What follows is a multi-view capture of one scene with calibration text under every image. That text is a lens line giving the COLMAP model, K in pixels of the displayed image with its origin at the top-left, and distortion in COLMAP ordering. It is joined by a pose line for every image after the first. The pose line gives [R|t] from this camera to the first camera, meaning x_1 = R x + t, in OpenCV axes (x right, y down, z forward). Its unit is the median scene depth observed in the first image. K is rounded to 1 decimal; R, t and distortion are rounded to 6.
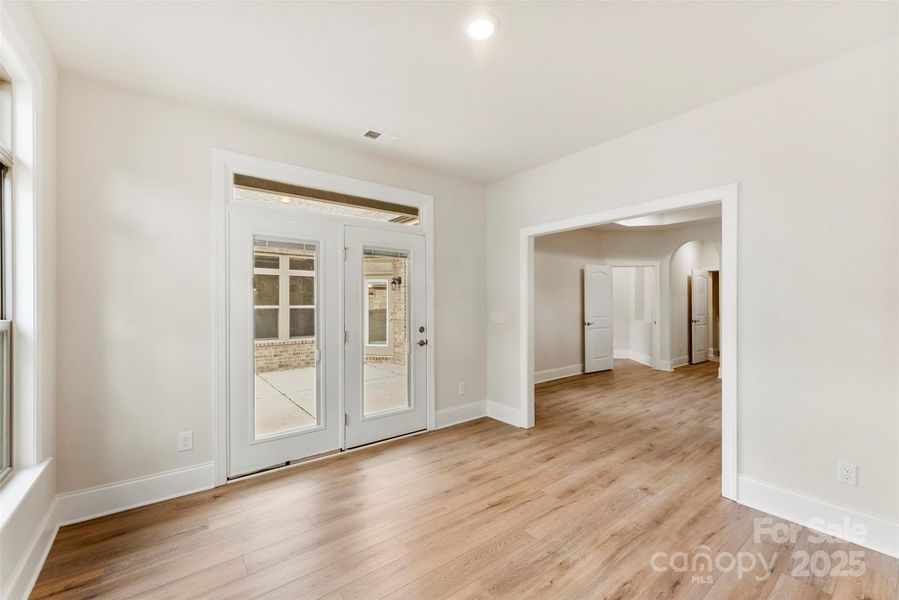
lens RADIAL K [[369.8, 0, 417.3], [0, 369.8, 299.4], [0, 0, 1]] dist [-0.002551, -0.000137]
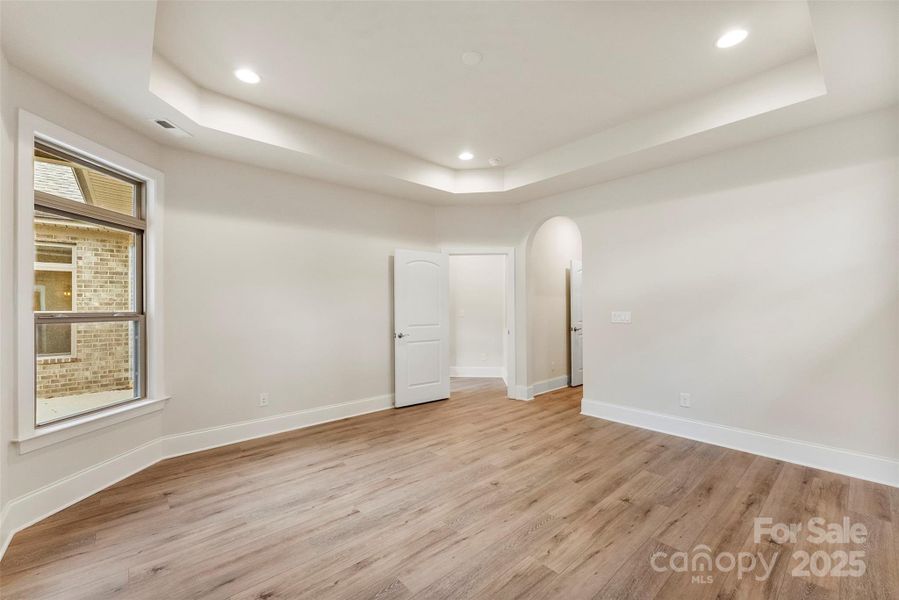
lens RADIAL K [[358.8, 0, 405.9], [0, 358.8, 311.2], [0, 0, 1]] dist [0.000811, 0.000008]
pose [[0.999314, -0.003577, 0.036848, 0.415710], [0.002902, 0.999827, 0.018374, 0.007560], [-0.036908, -0.018255, 0.999152, 0.309360]]
